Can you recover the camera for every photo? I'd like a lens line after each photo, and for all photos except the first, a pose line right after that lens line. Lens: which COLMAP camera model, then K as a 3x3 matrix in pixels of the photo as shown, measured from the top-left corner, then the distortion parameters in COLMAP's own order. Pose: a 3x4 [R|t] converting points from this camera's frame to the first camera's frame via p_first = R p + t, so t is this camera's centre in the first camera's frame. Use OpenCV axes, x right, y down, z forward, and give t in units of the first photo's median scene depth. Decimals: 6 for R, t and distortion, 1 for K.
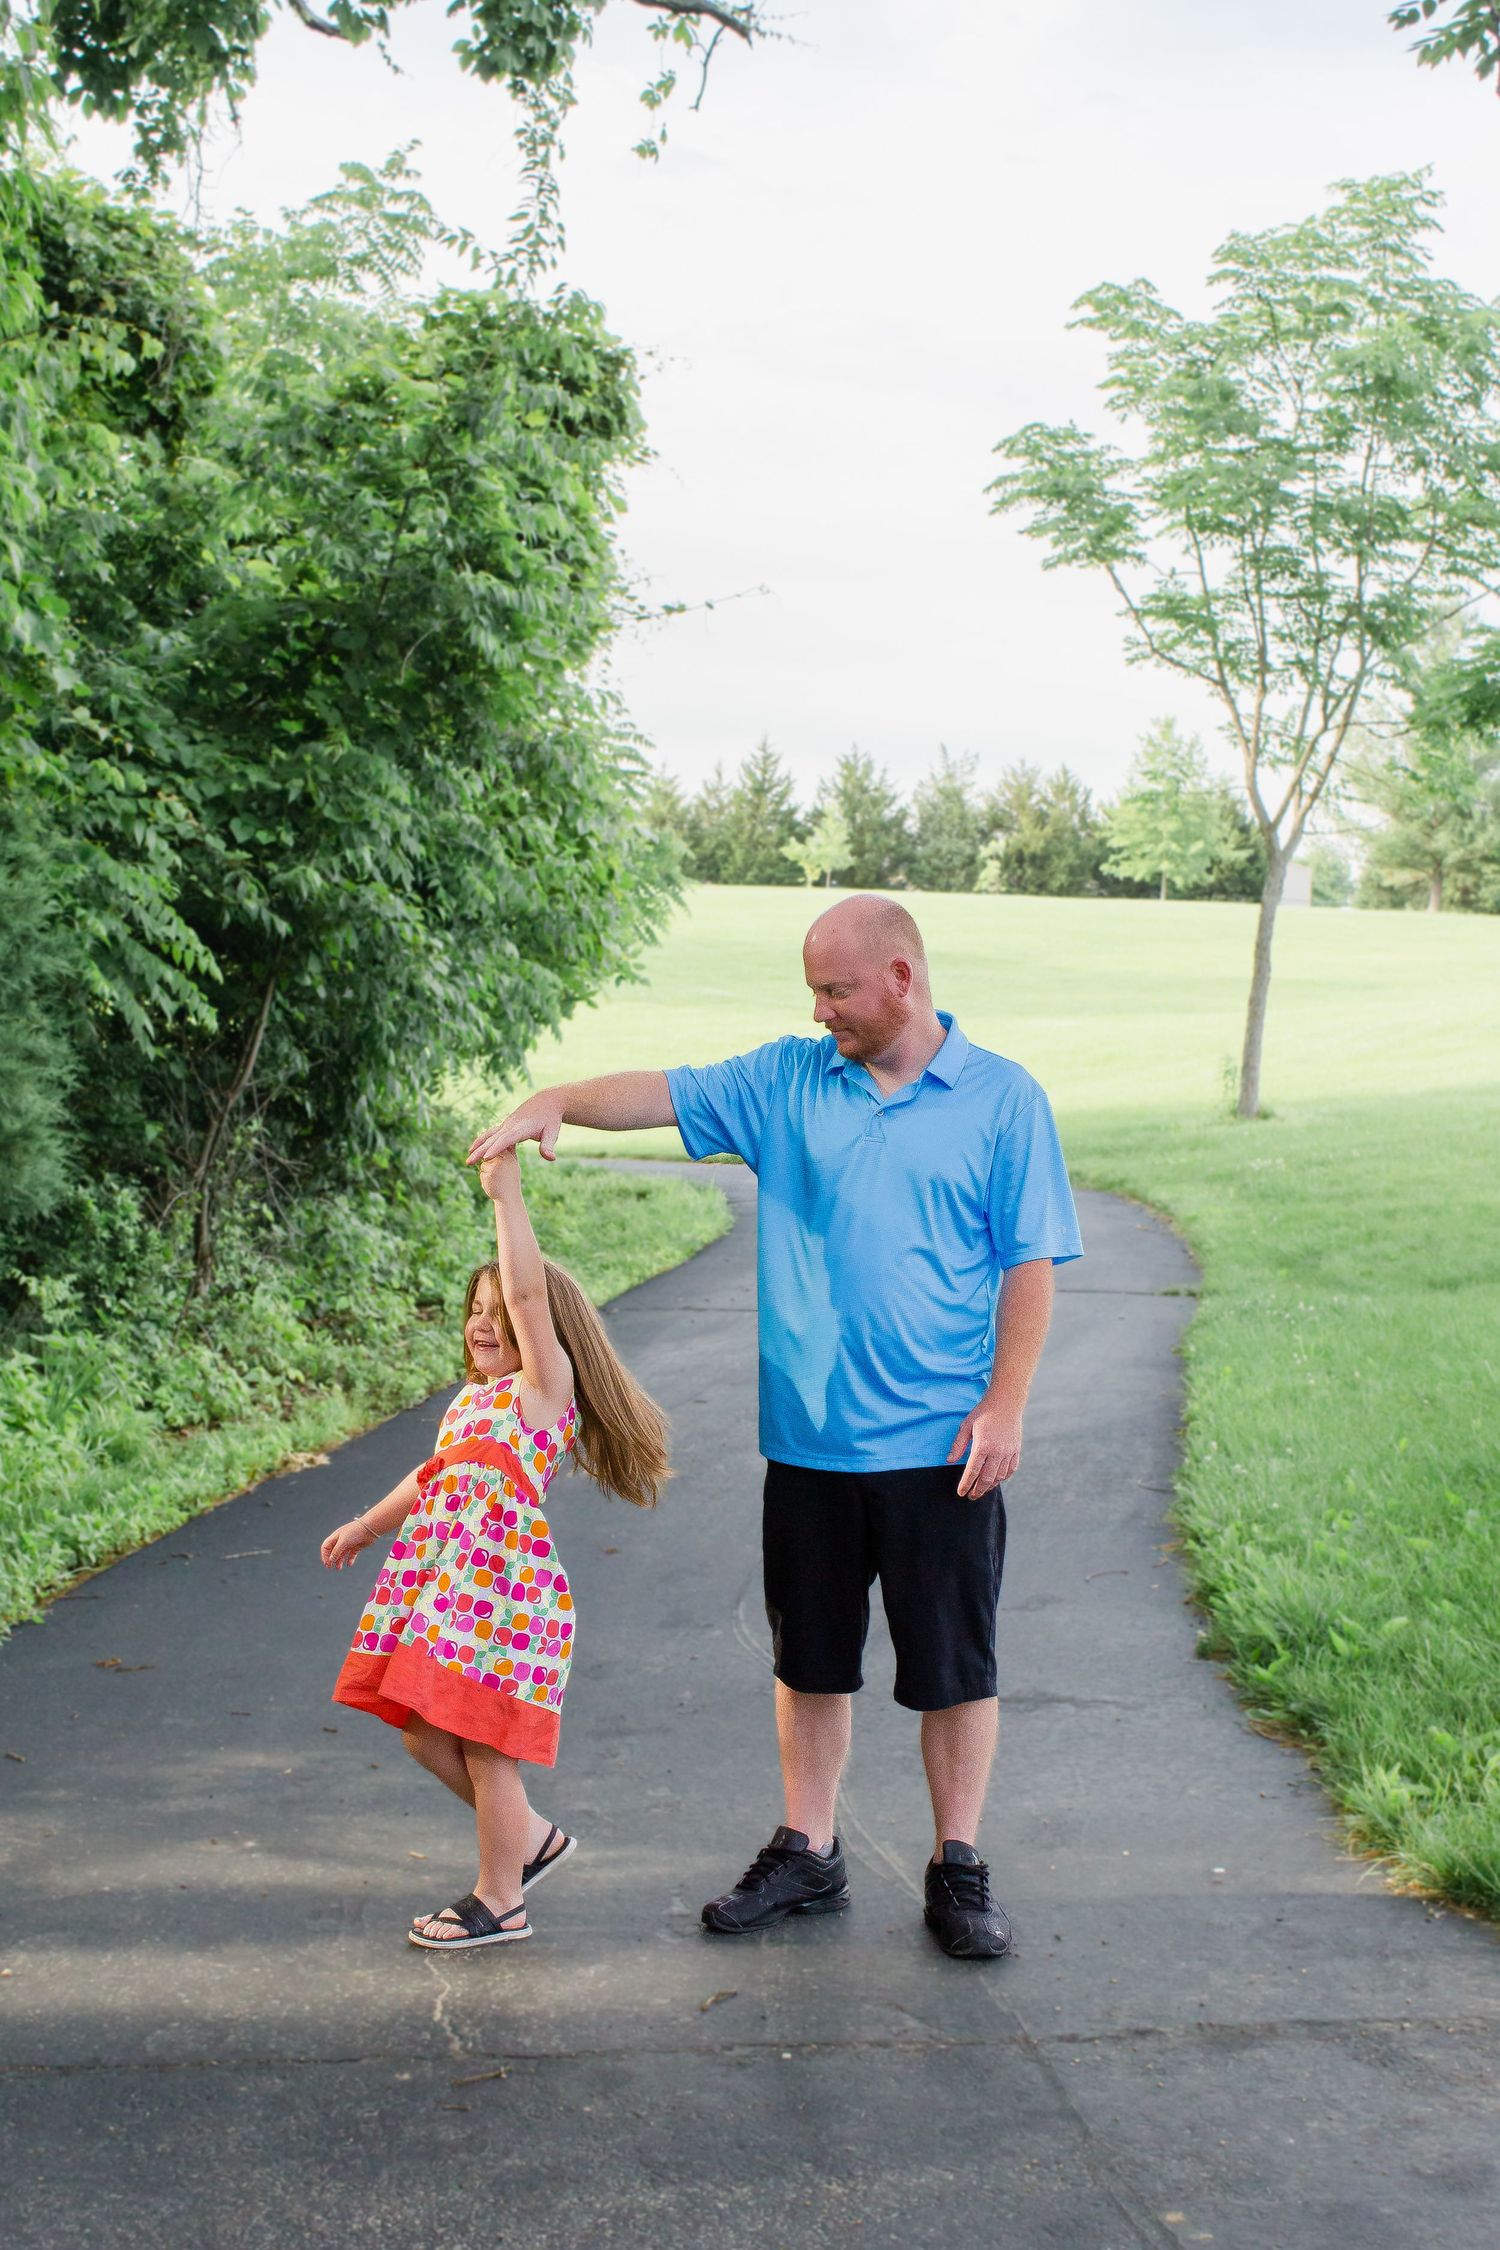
lens RADIAL K [[3340.5, 0, 750.0], [0, 3340.5, 1125.0], [0, 0, 1]] dist [0.010908, -0.135233]
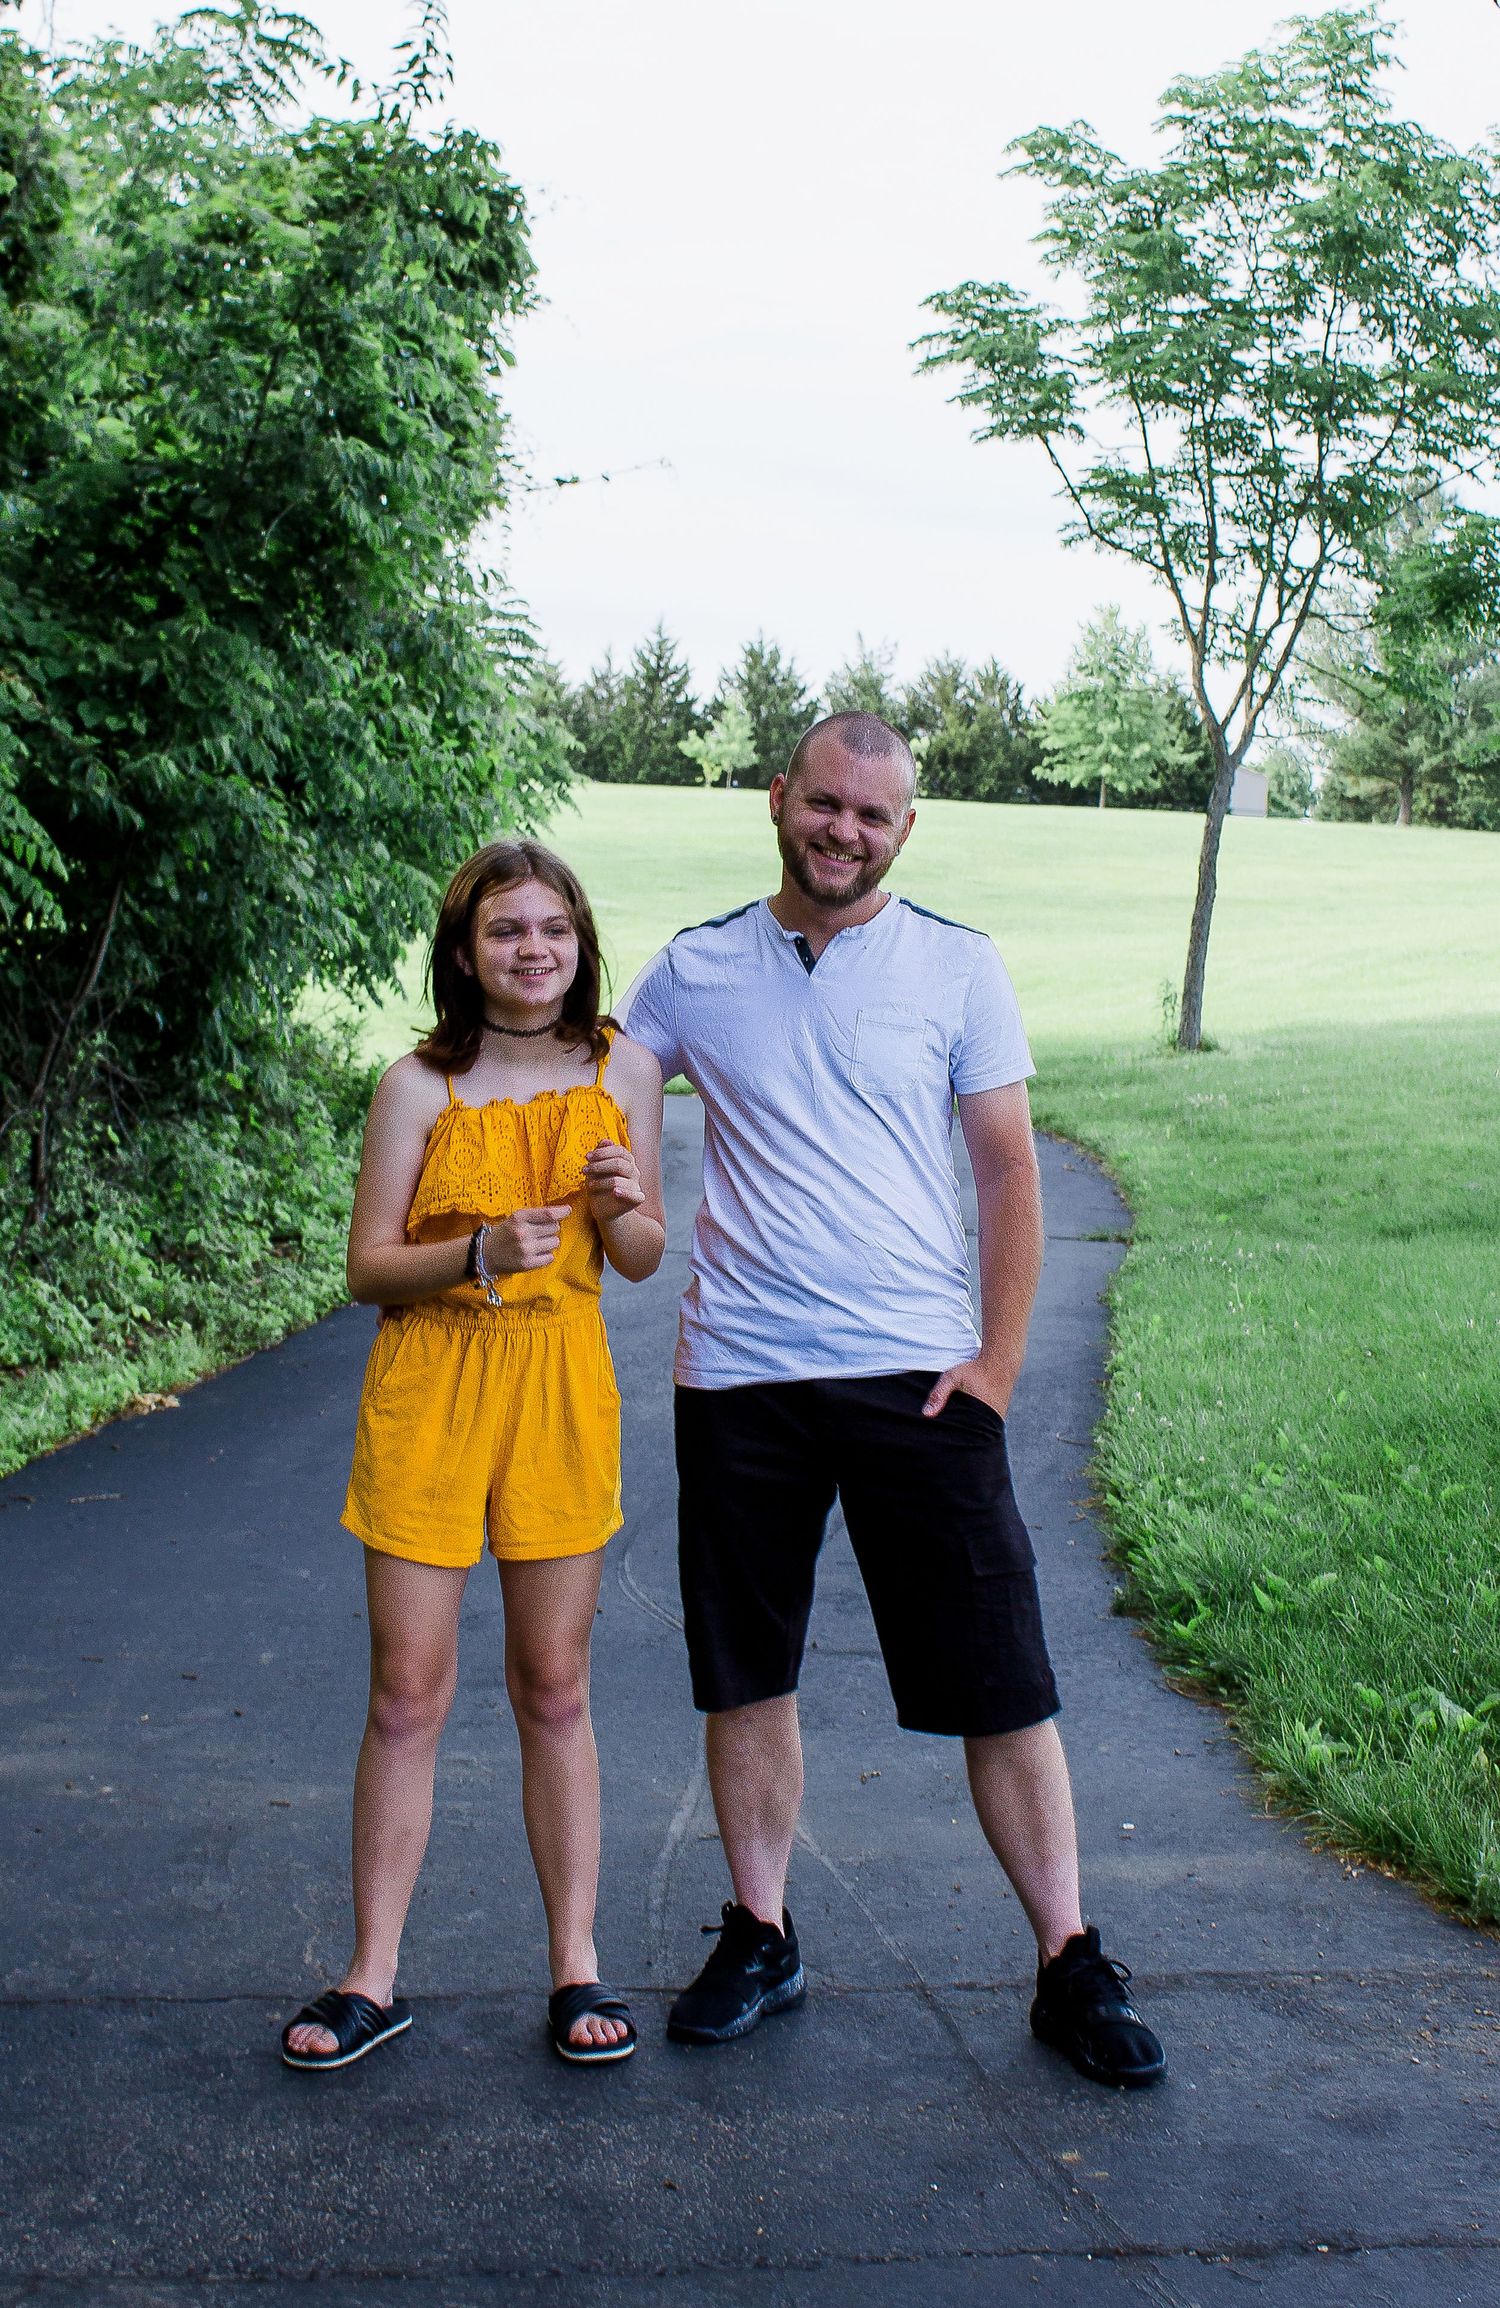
lens RADIAL K [[3738.0, 0, 691.9], [0, 3738.0, 1097.6], [0, 0, 1]] dist [0.034163, -0.074250]
pose [[0.999791, 0.014112, 0.014793, -0.001103], [-0.014284, 0.999831, 0.011602, 0.002035], [-0.014627, -0.011811, 0.999823, -0.025787]]
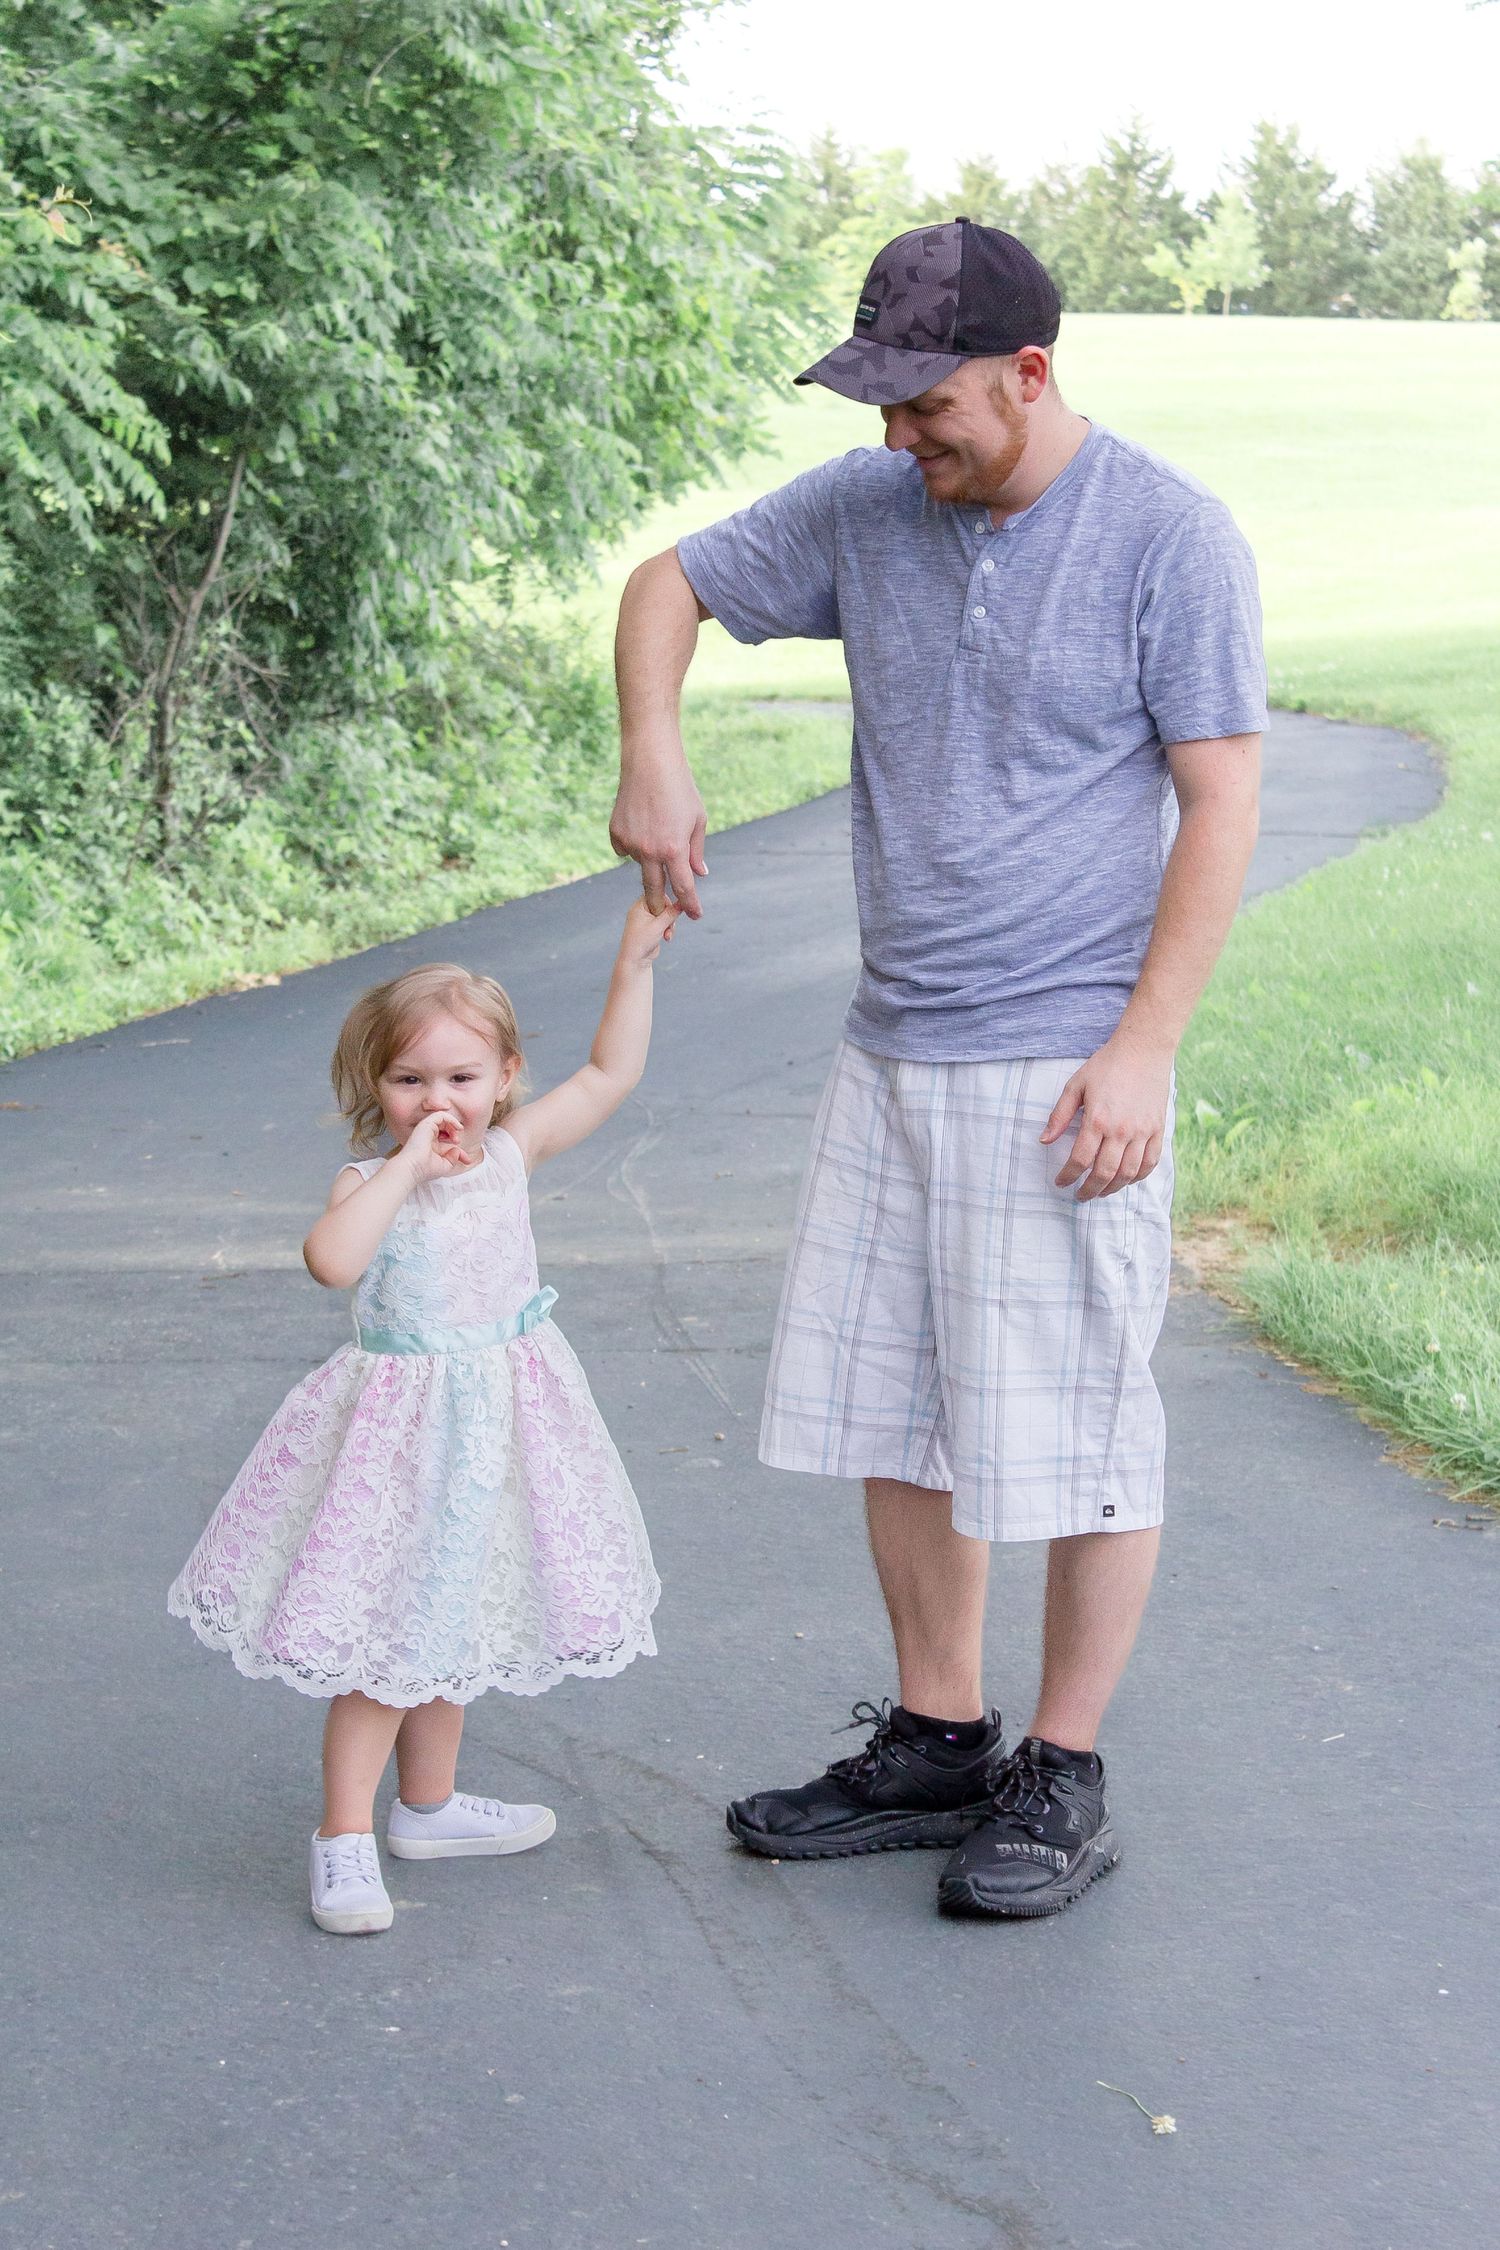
lens RADIAL K [[5194.4, 0, 695.5], [0, 5194.4, 1275.2], [0, 0, 1]] dist [-0.062083, -0.344811]
pose [[0.995970, -0.000099, -0.089691, 0.094969], [0.010116, 0.993743, 0.111233, 0.019105], [0.089119, -0.111692, 0.989739, -0.336072]]
